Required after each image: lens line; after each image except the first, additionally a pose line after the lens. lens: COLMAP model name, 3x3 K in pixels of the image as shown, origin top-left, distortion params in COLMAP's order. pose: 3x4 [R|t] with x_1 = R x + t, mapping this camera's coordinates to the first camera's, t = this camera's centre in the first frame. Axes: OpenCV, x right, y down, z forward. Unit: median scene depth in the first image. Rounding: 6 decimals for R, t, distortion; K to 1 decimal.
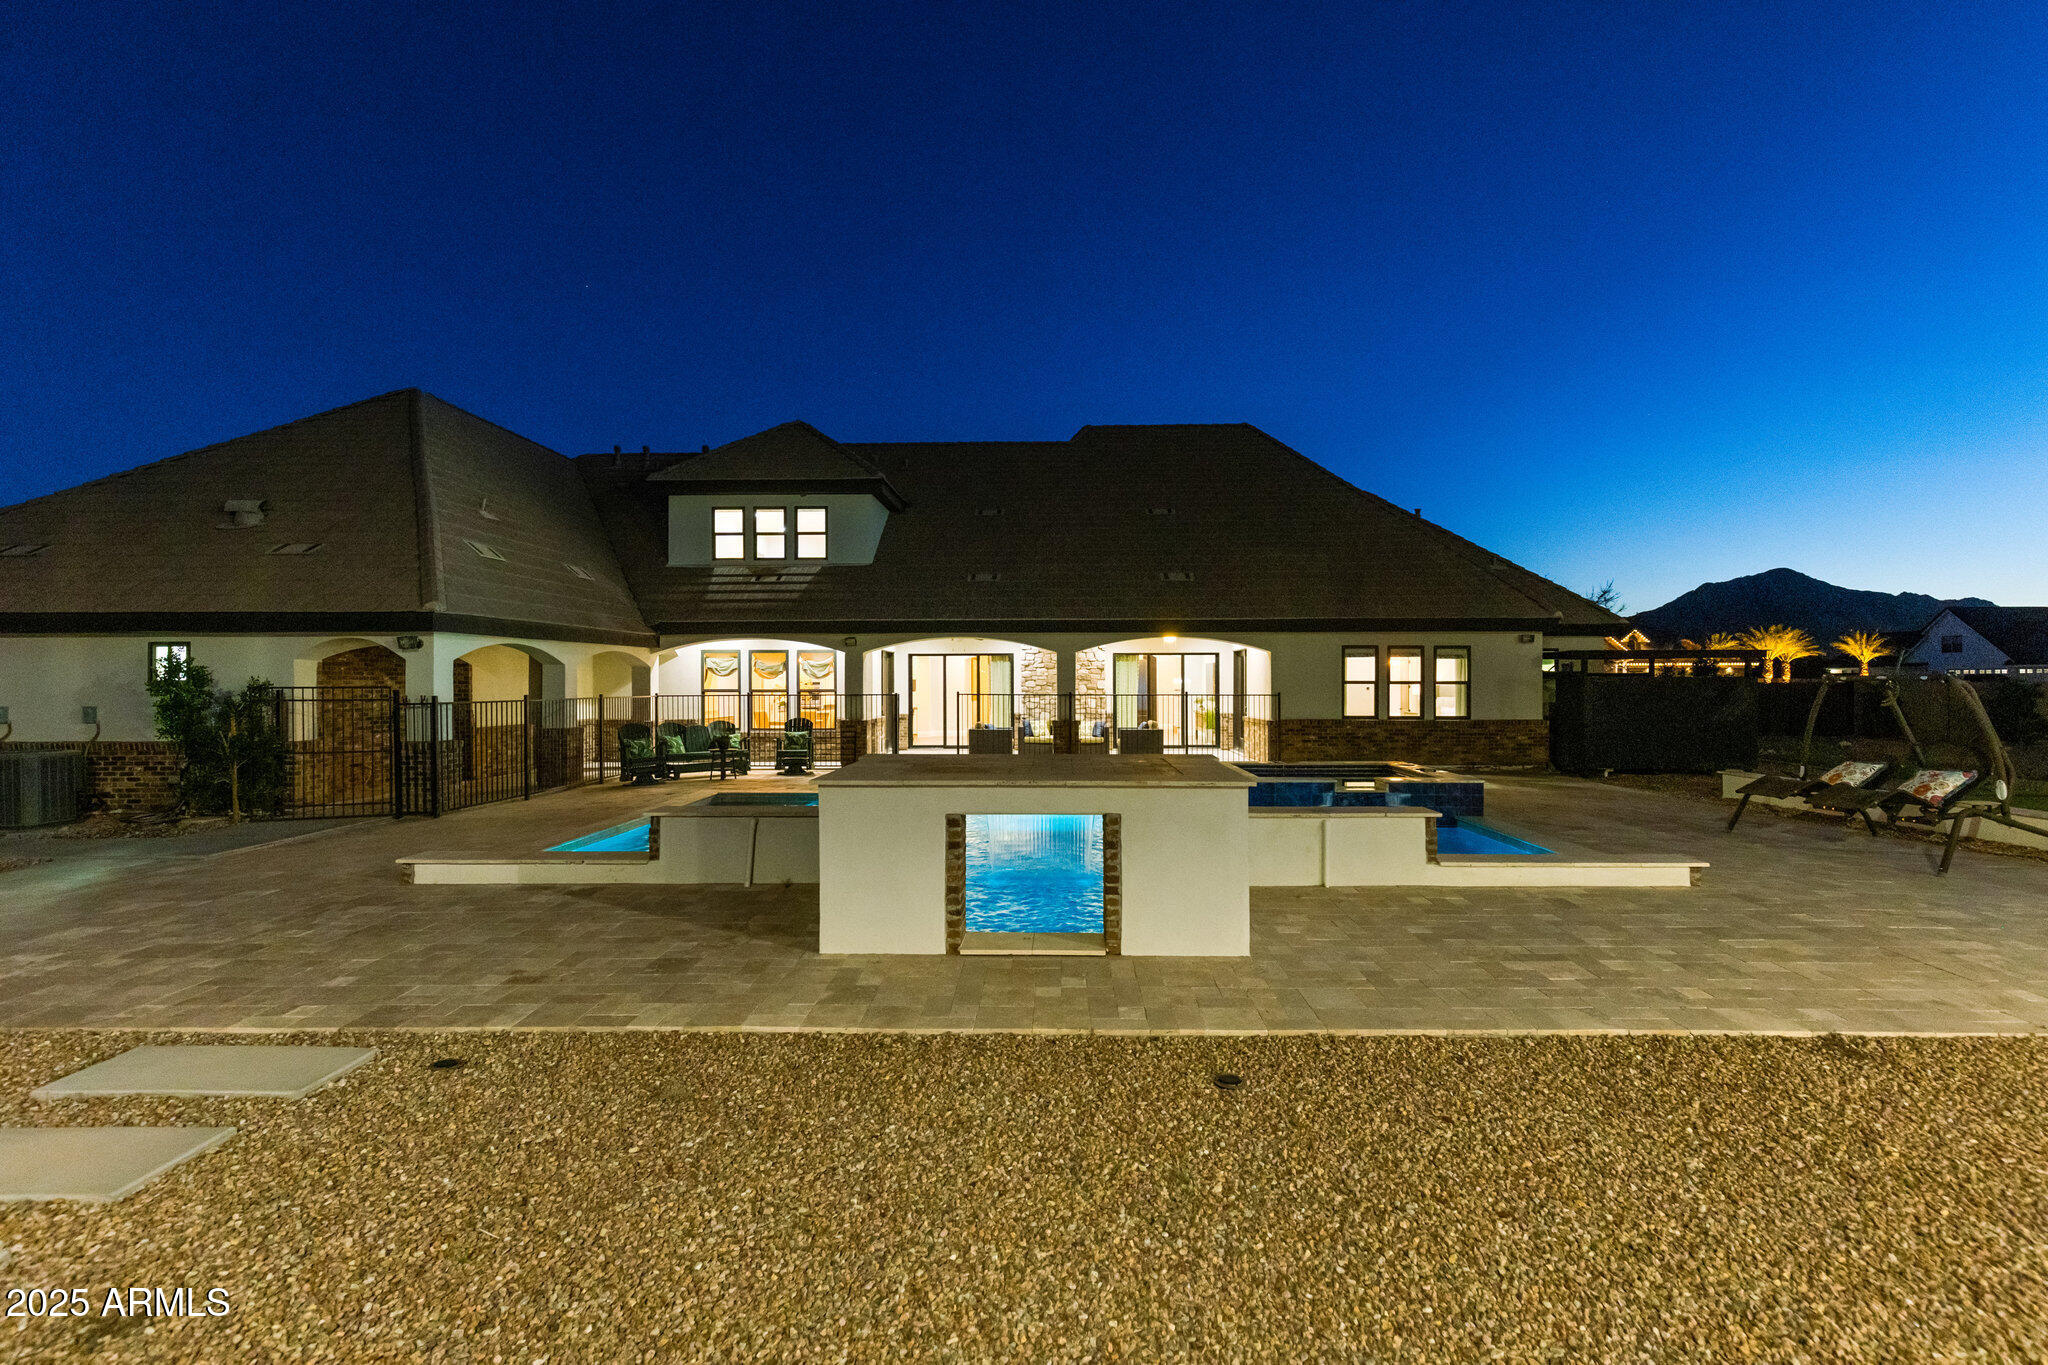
lens RADIAL K [[927.9, 0, 1041.0], [0, 927.9, 685.2], [0, 0, 1]] dist [0.013810, -0.001660]
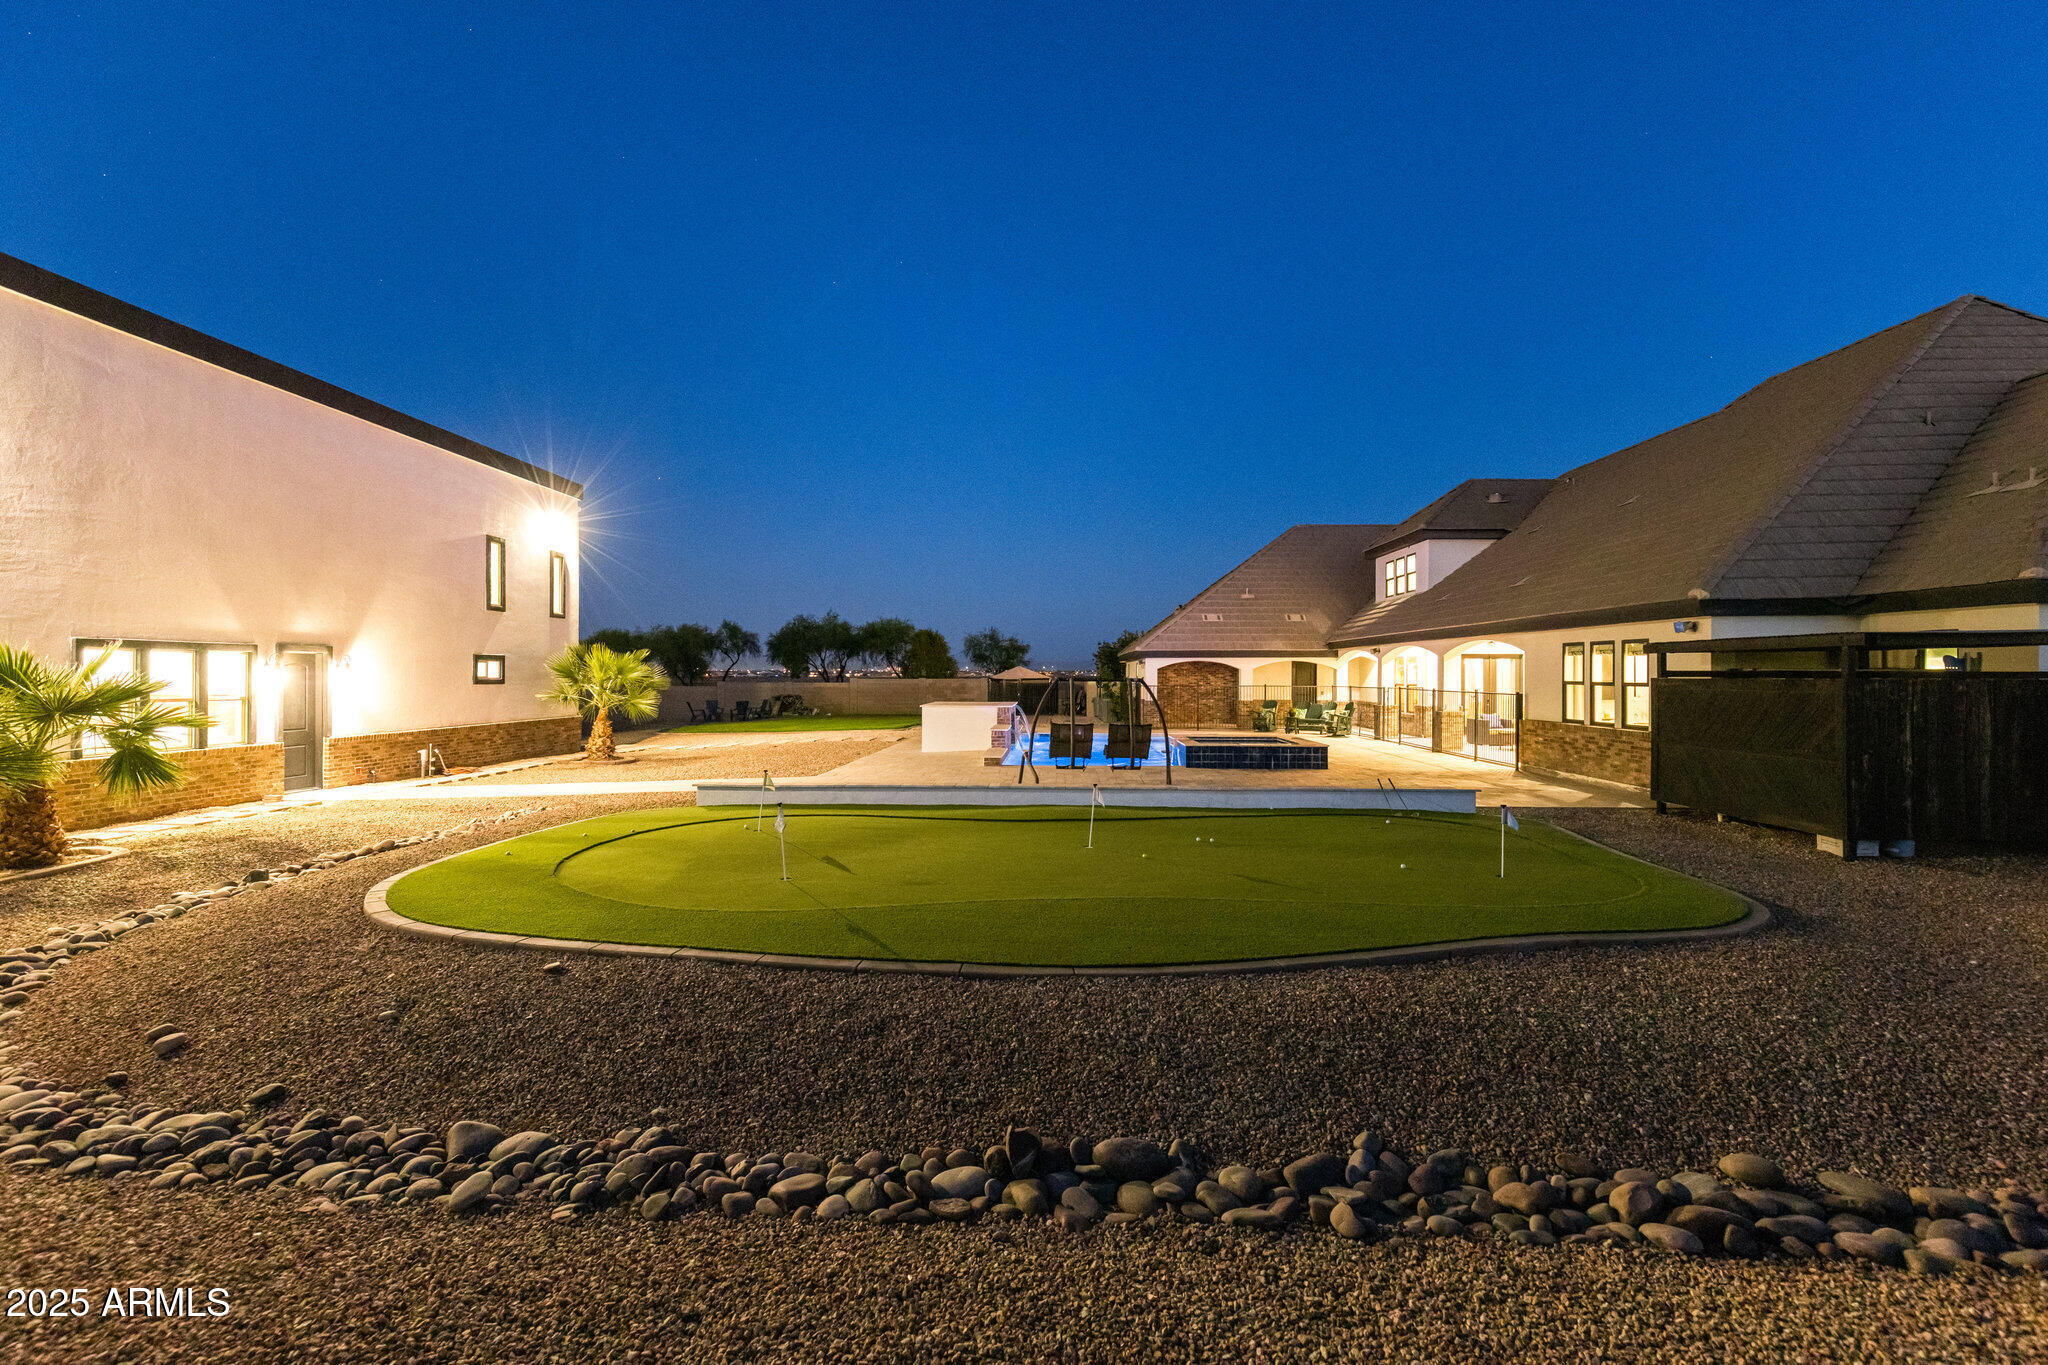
lens RADIAL K [[927.9, 0, 1058.3], [0, 927.9, 677.0], [0, 0, 1]] dist [0.013810, -0.001660]
pose [[0.026450, 0.004355, -0.999641, 1.176711], [-0.007972, 0.999960, 0.004146, -0.008067], [0.999618, 0.007860, 0.026484, 0.442637]]
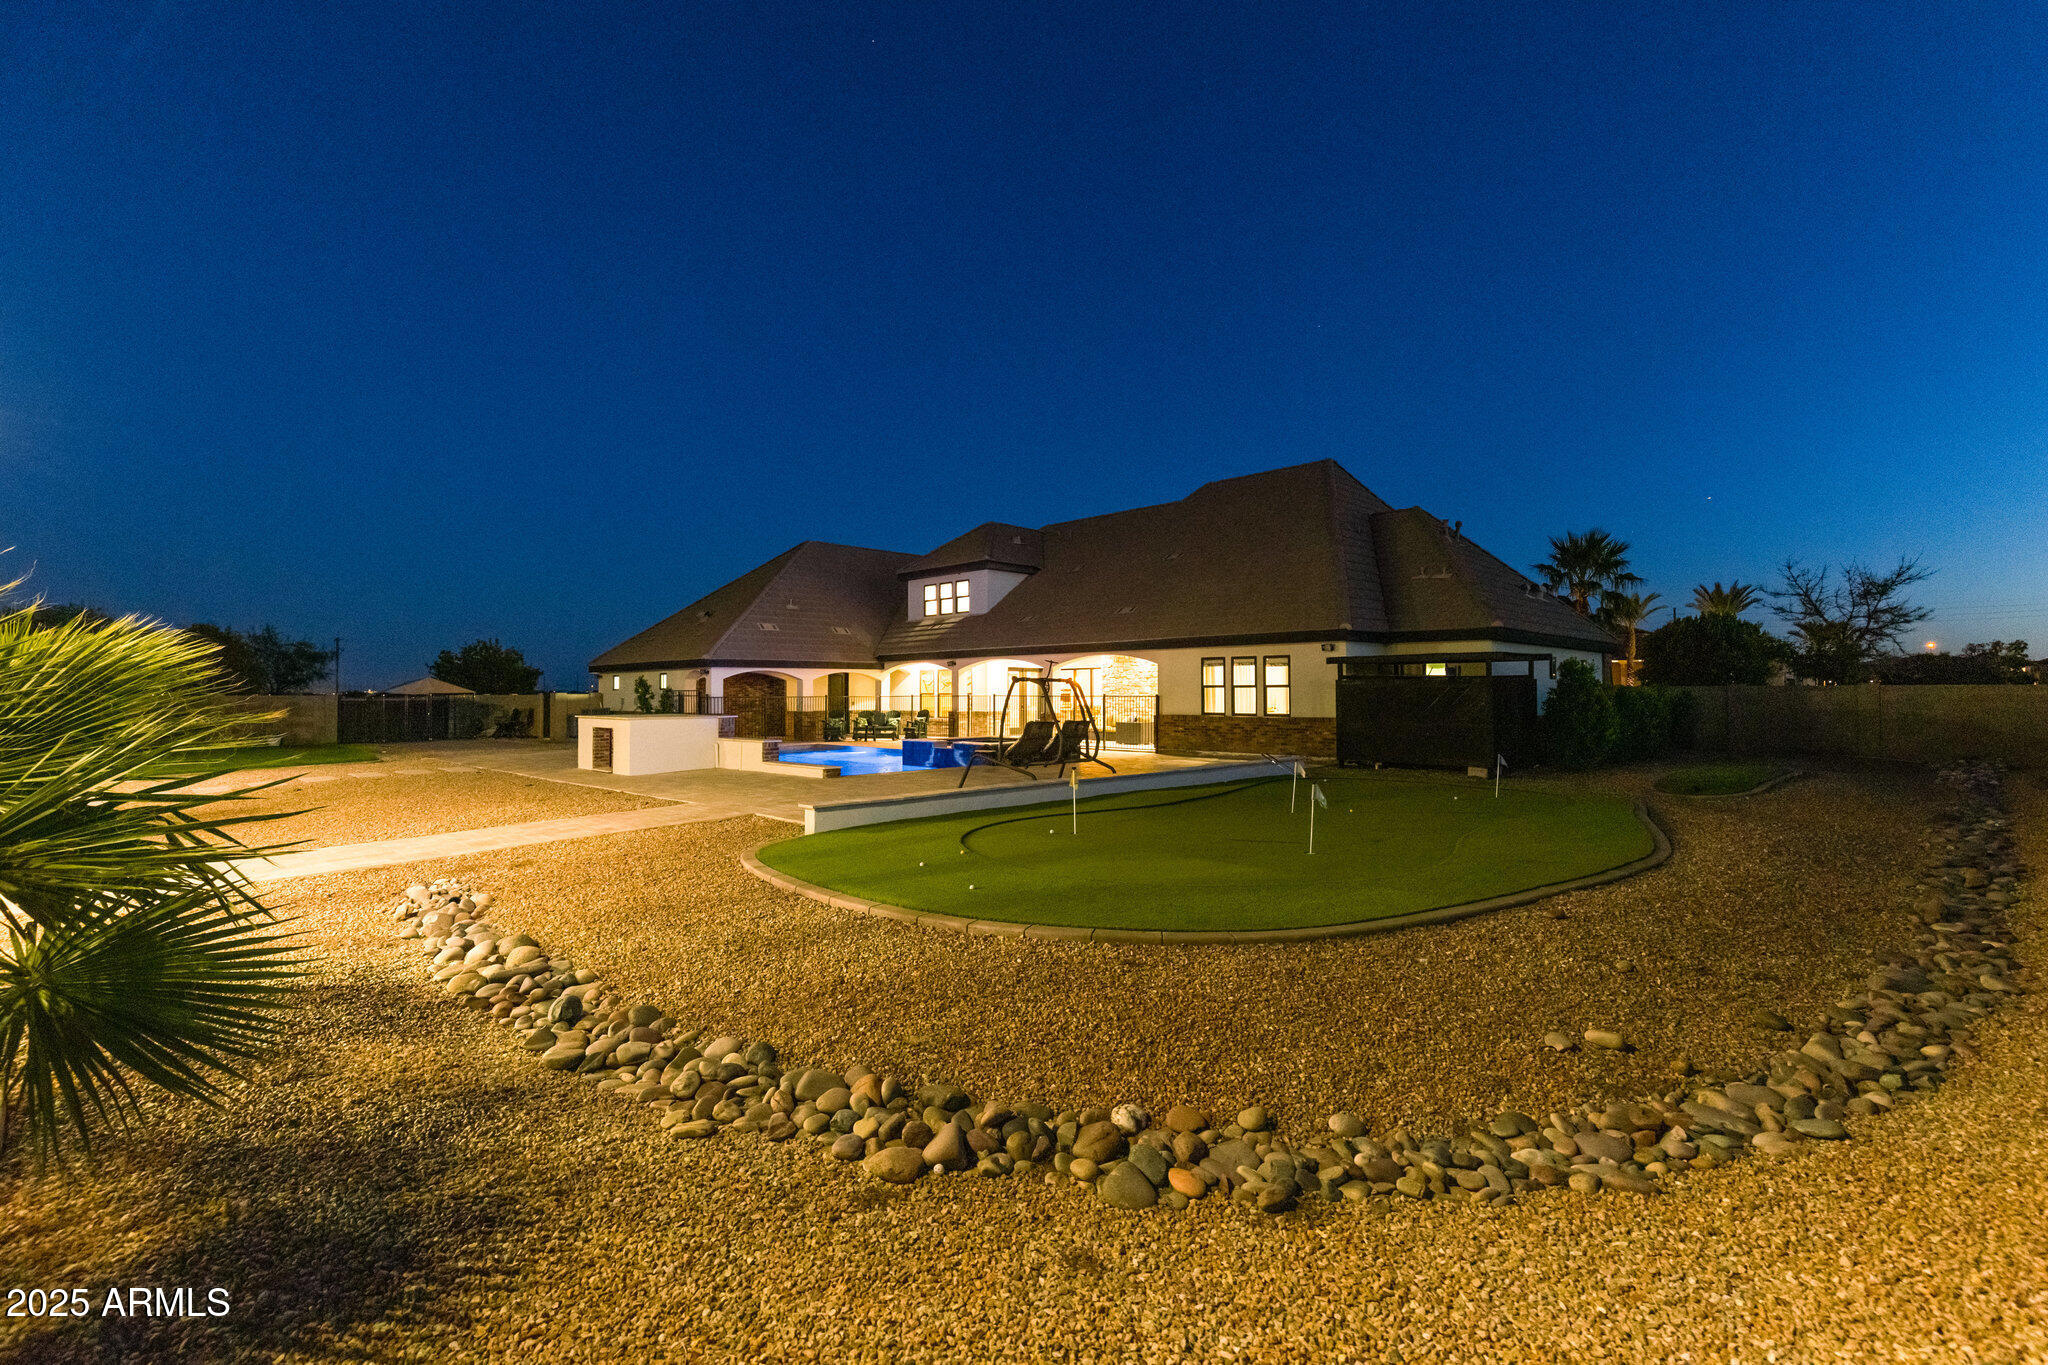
lens RADIAL K [[927.9, 0, 1043.6], [0, 927.9, 676.2], [0, 0, 1]] dist [0.013810, -0.001660]
pose [[0.729943, -0.014177, -0.683361, 0.985205], [-0.000843, 0.999765, -0.021642, 0.010317], [0.683508, 0.016373, 0.729759, -0.083597]]
